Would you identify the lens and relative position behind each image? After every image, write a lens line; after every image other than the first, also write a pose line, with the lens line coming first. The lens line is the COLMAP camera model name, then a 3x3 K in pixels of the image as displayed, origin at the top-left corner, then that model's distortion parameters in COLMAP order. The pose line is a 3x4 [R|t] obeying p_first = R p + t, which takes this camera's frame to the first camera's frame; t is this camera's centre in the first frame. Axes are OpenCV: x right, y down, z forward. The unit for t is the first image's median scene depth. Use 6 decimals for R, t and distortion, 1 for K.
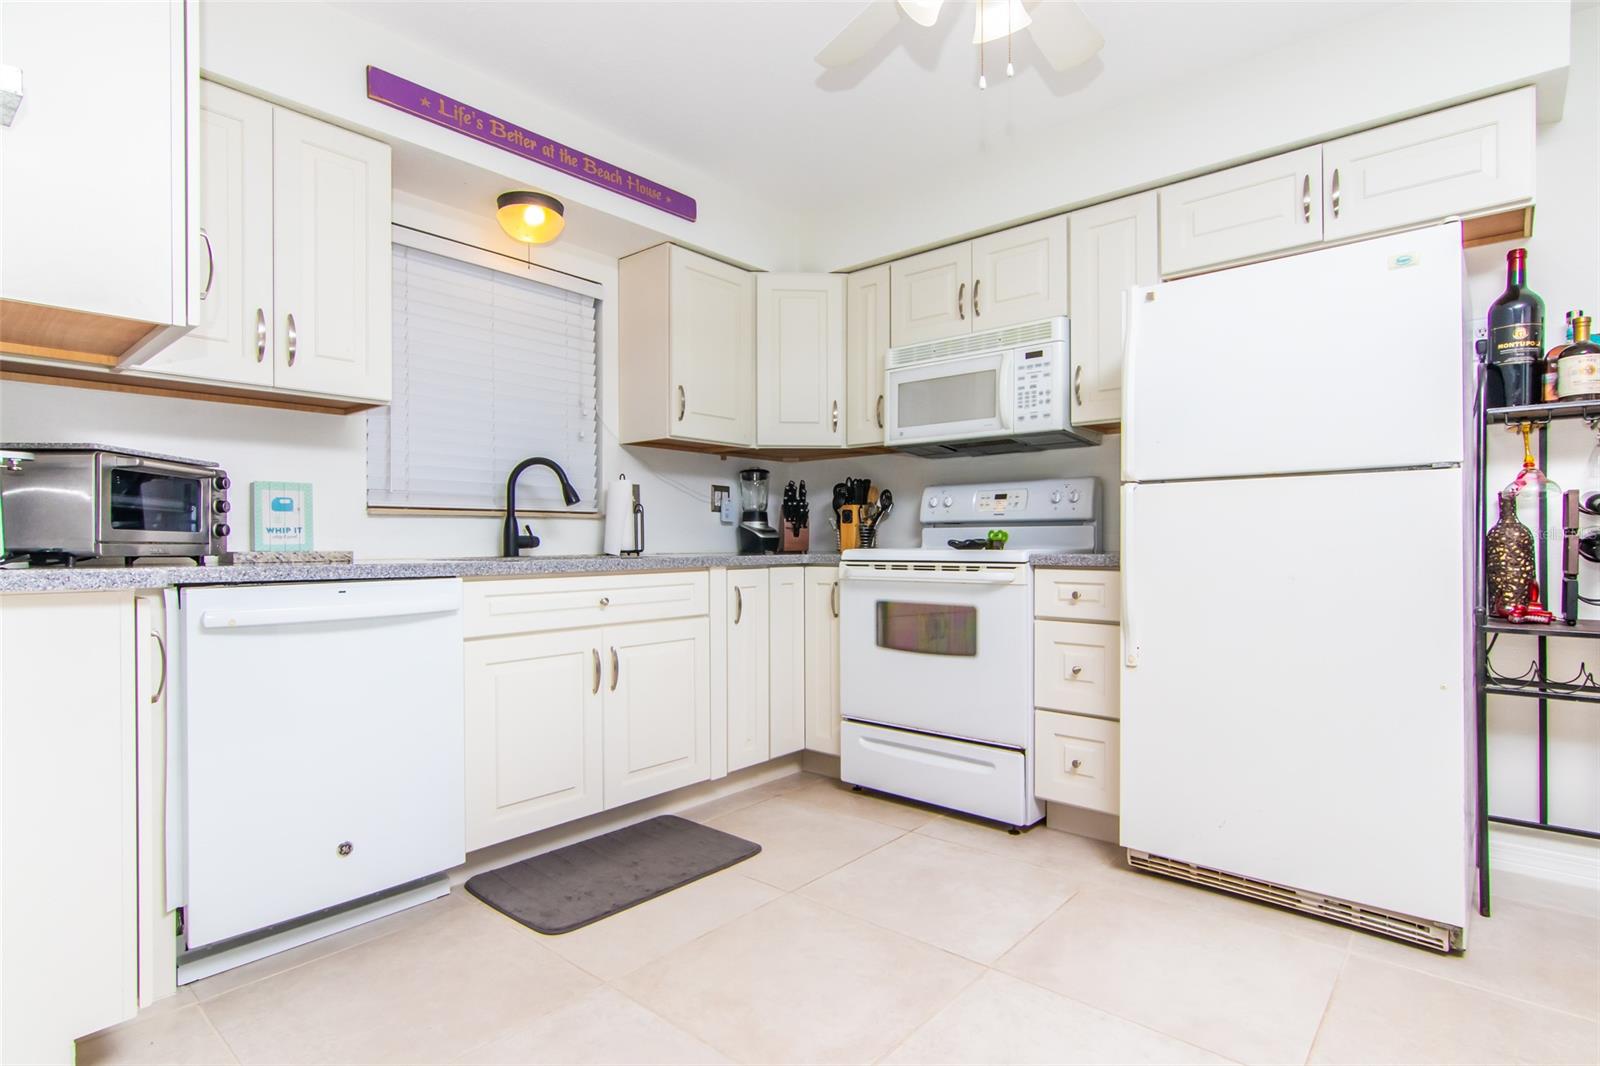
lens RADIAL K [[804.2, 0, 799.5], [0, 804.2, 542.7], [0, 0, 1]] dist [-0.005475, 0.003056]
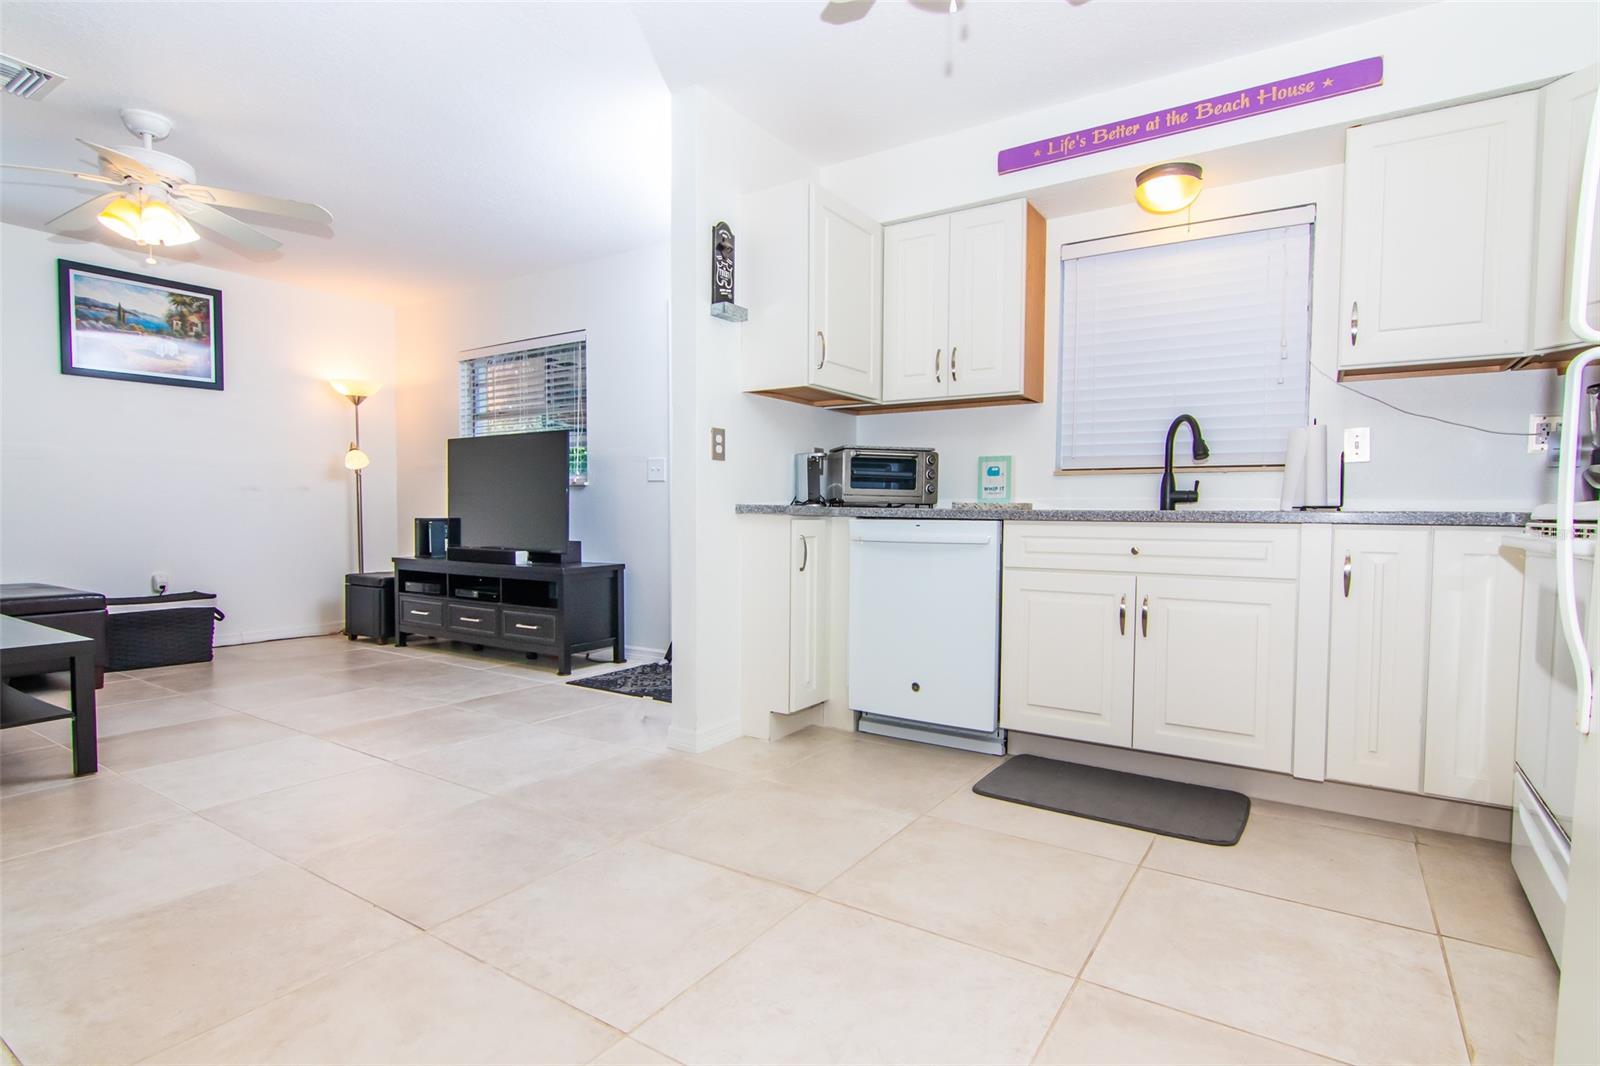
lens RADIAL K [[804.2, 0, 799.5], [0, 804.2, 542.7], [0, 0, 1]] dist [-0.005475, 0.003056]
pose [[0.129814, 0.045106, -0.990512, 0.643946], [-0.009128, 0.998977, 0.044295, 0.017727], [0.991496, 0.003292, 0.130093, 0.372632]]
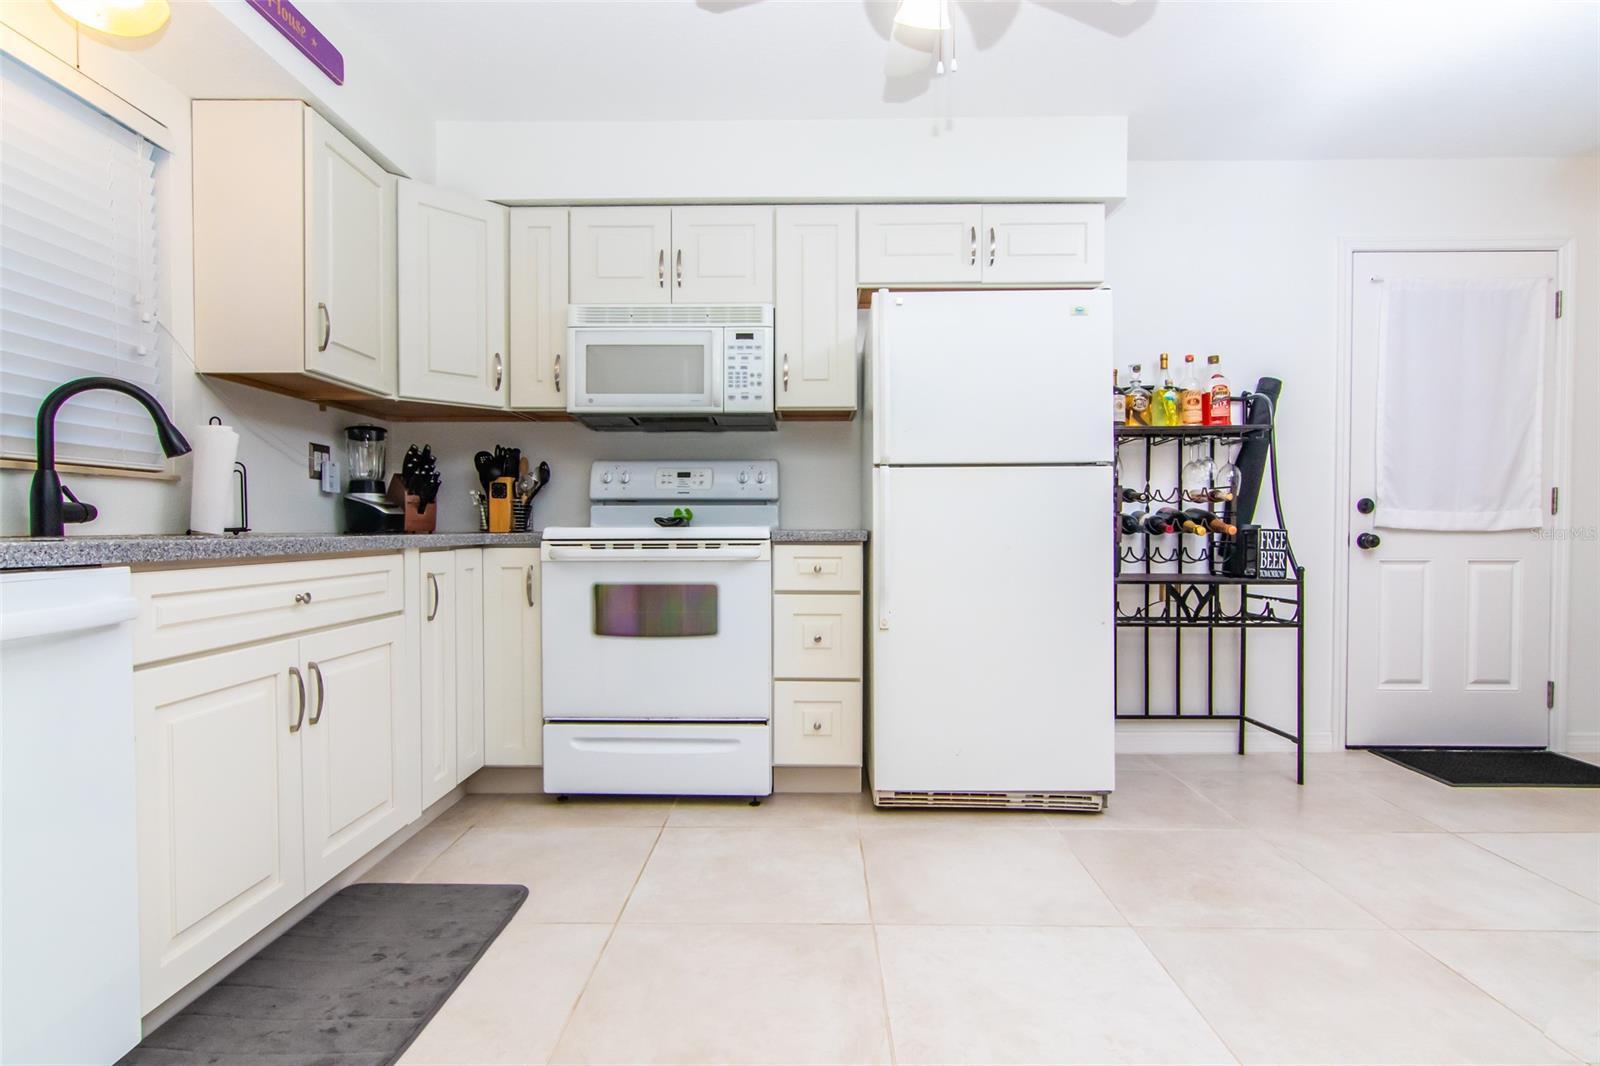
lens RADIAL K [[804.2, 0, 799.5], [0, 804.2, 542.7], [0, 0, 1]] dist [-0.005475, 0.003056]
pose [[0.765094, -0.009034, 0.643856, -0.314243], [-0.000988, 0.999884, 0.015203, 0.012497], [-0.643918, -0.012268, 0.764996, 0.170868]]
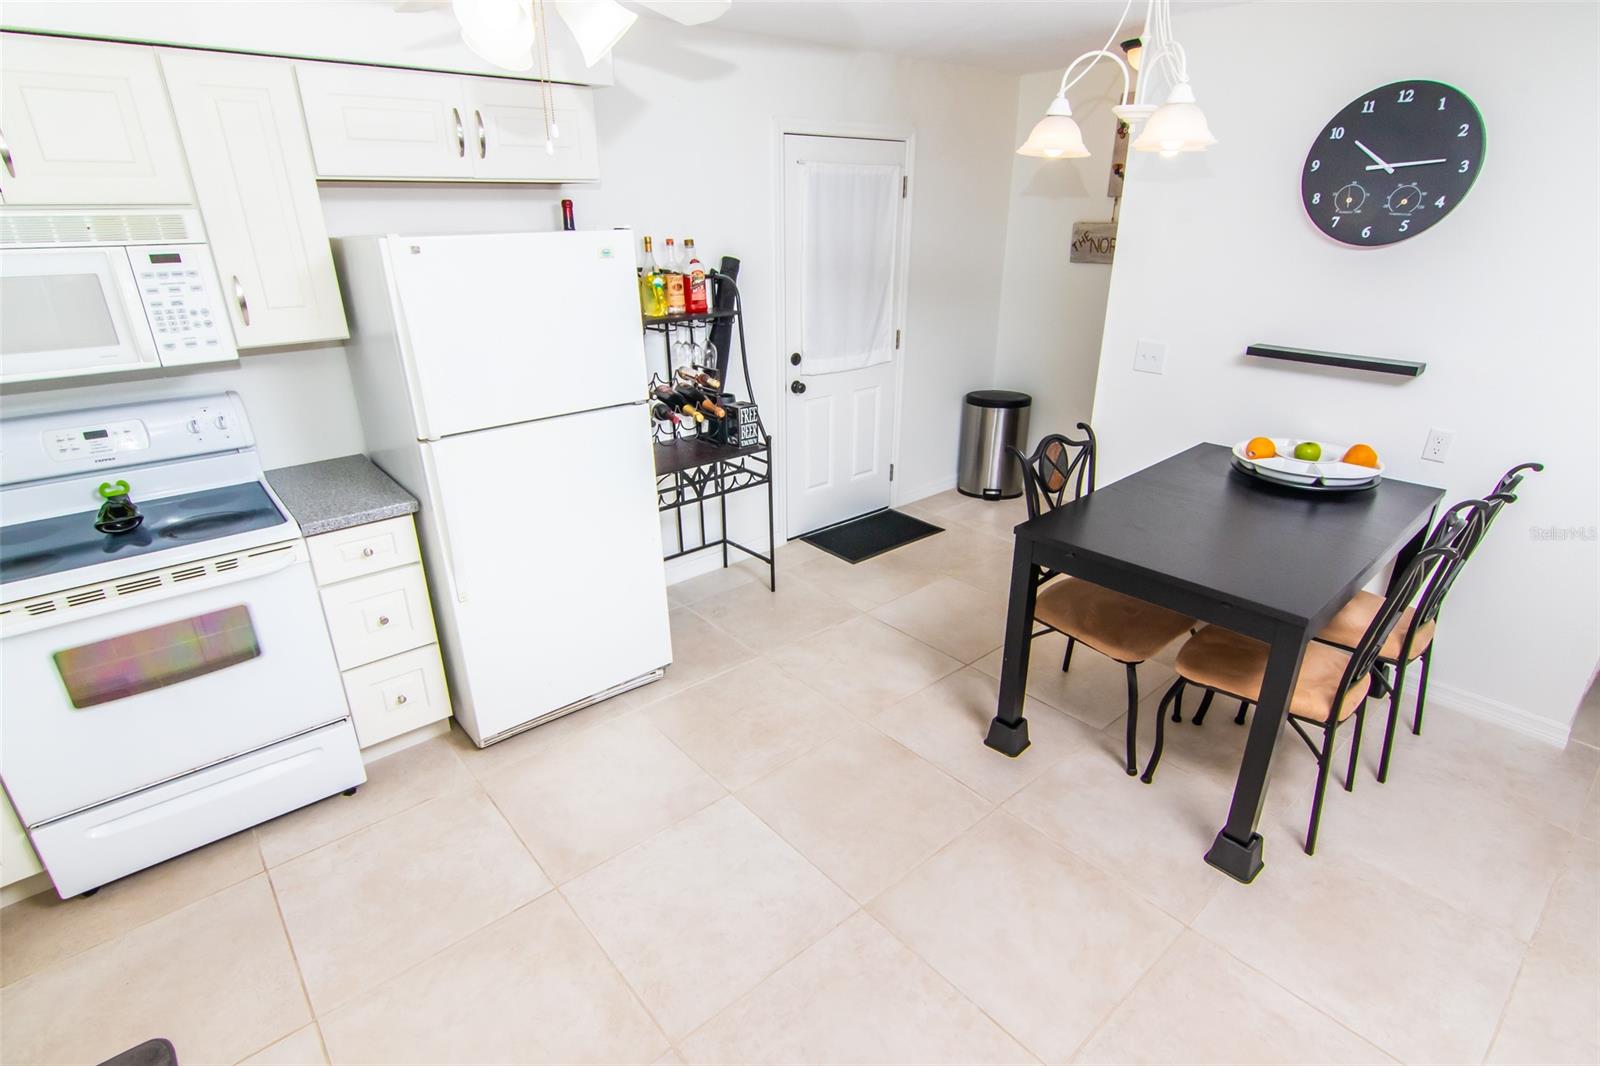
lens RADIAL K [[805.3, 0, 800.3], [0, 805.3, 540.5], [0, 0, 1]] dist [-0.003406, 0.002286]
pose [[0.144280, -0.381523, 0.913030, -0.399879], [0.003915, 0.922897, 0.385028, -0.276990], [-0.989529, -0.051977, 0.134650, 0.306747]]
